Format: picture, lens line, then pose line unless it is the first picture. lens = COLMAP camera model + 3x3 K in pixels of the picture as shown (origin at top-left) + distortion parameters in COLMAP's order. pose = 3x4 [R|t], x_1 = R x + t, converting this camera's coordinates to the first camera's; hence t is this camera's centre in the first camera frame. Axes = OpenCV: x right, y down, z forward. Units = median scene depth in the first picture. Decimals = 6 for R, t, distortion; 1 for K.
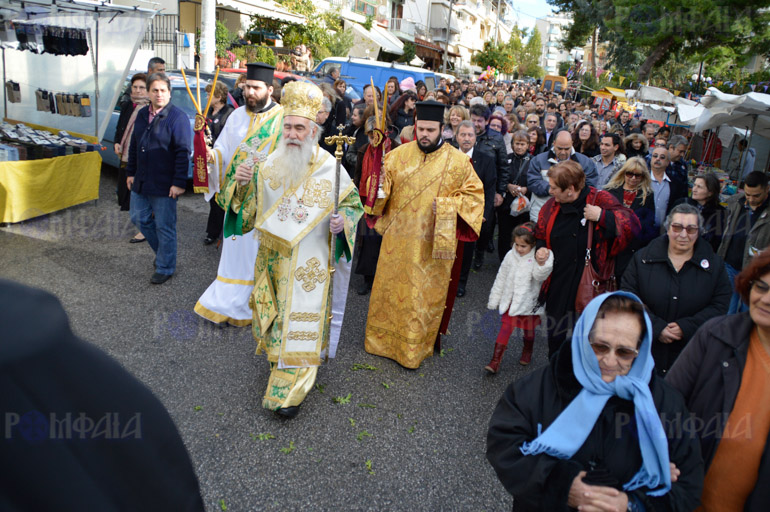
lens RADIAL K [[614.3, 0, 385.0], [0, 614.3, 256.0], [0, 0, 1]] dist [-0.173889, 0.133680]
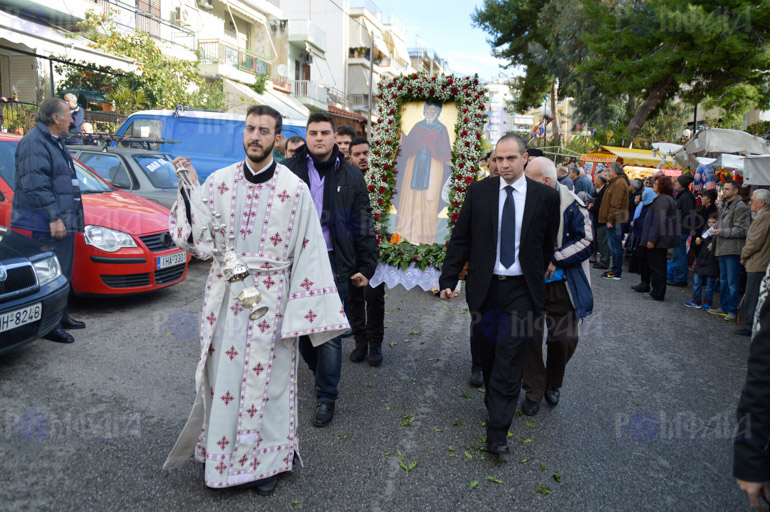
lens RADIAL K [[700.6, 0, 385.0], [0, 700.6, 256.0], [0, 0, 1]] dist [-0.145731, 0.226972]
pose [[0.993120, -0.060361, 0.100345, 0.022648], [0.074920, 0.986097, -0.148323, -0.035933], [-0.089997, 0.154820, 0.983835, 0.153439]]
